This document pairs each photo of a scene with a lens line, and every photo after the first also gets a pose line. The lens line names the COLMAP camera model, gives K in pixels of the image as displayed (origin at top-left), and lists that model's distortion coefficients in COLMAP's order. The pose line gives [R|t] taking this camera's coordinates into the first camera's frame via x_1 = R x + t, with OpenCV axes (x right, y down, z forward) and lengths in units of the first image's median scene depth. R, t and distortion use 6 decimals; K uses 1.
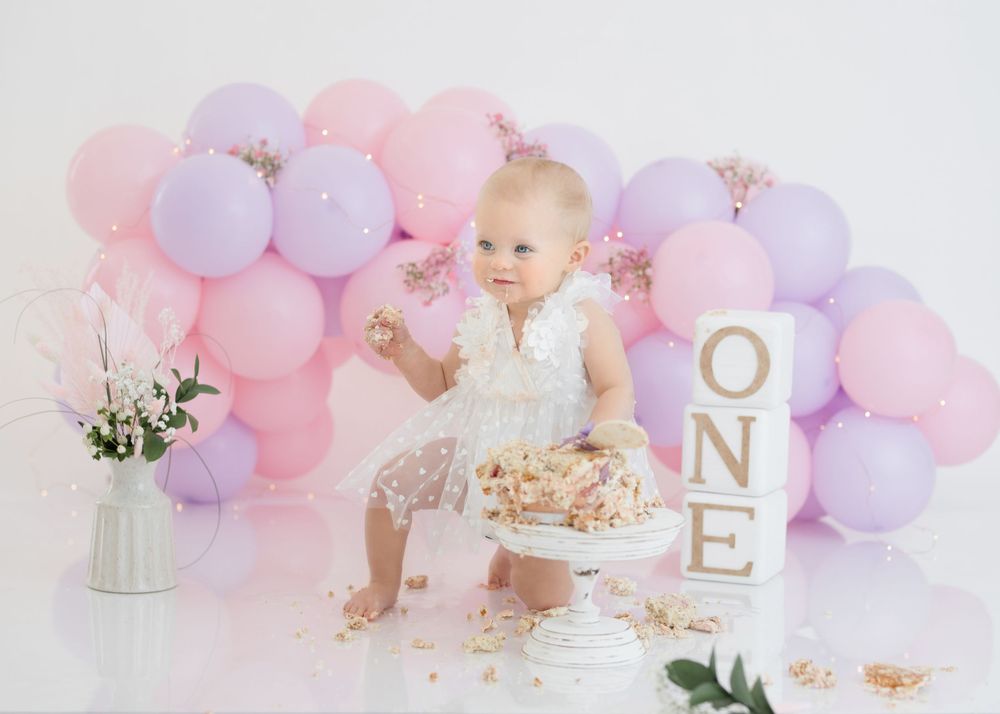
lens RADIAL K [[2619.7, 0, 528.4], [0, 2619.7, 357.1], [0, 0, 1]] dist [0.054518, 0.092190]
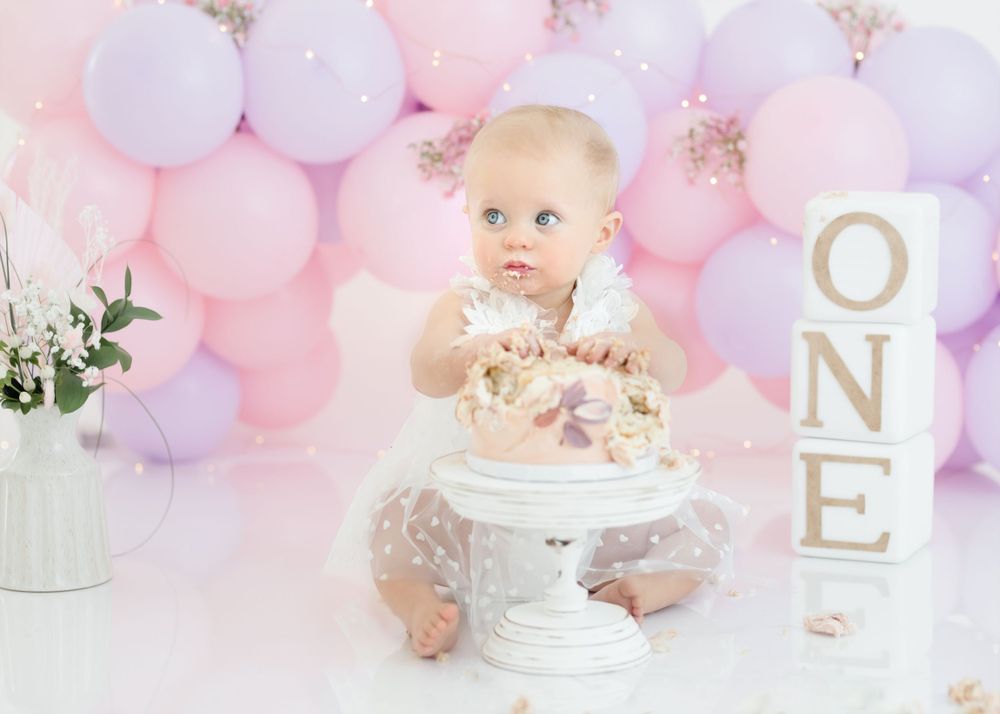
lens RADIAL K [[2619.7, 0, 528.4], [0, 2619.7, 357.1], [0, 0, 1]] dist [0.054518, 0.092190]
pose [[0.998892, -0.020936, -0.042146, 0.015758], [0.022171, 0.999332, 0.029060, 0.005159], [0.041510, -0.029963, 0.998689, 0.252143]]
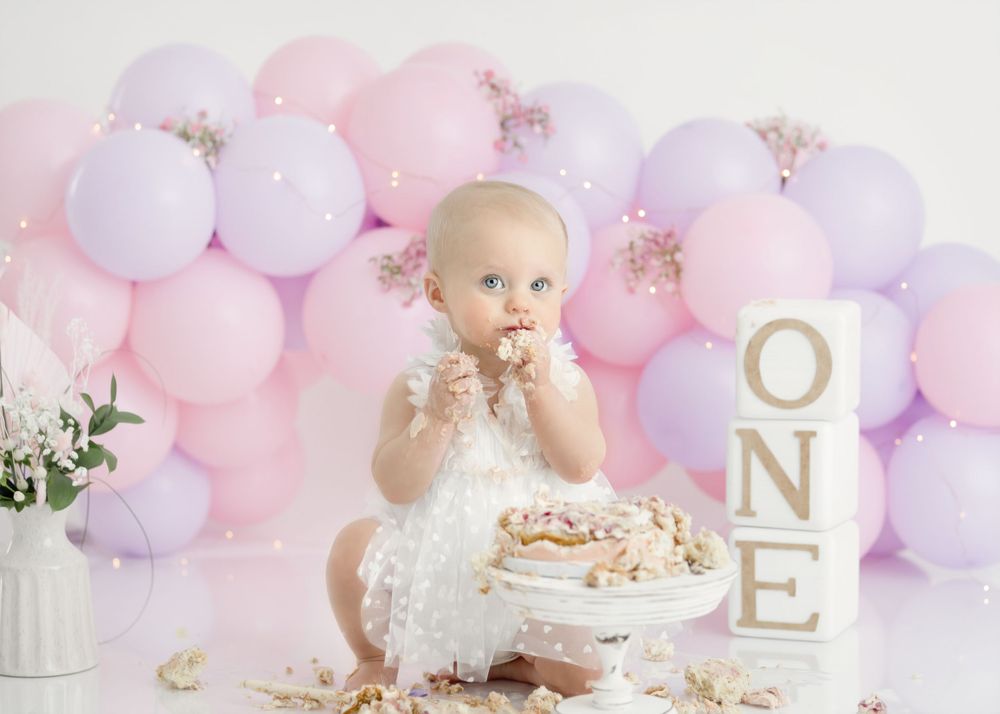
lens RADIAL K [[2619.7, 0, 528.4], [0, 2619.7, 357.1], [0, 0, 1]] dist [0.054518, 0.092190]
pose [[0.999366, -0.031109, -0.017311, 0.013054], [0.030970, 0.999486, -0.008242, 0.003970], [0.017558, 0.007701, 0.999816, 0.192540]]
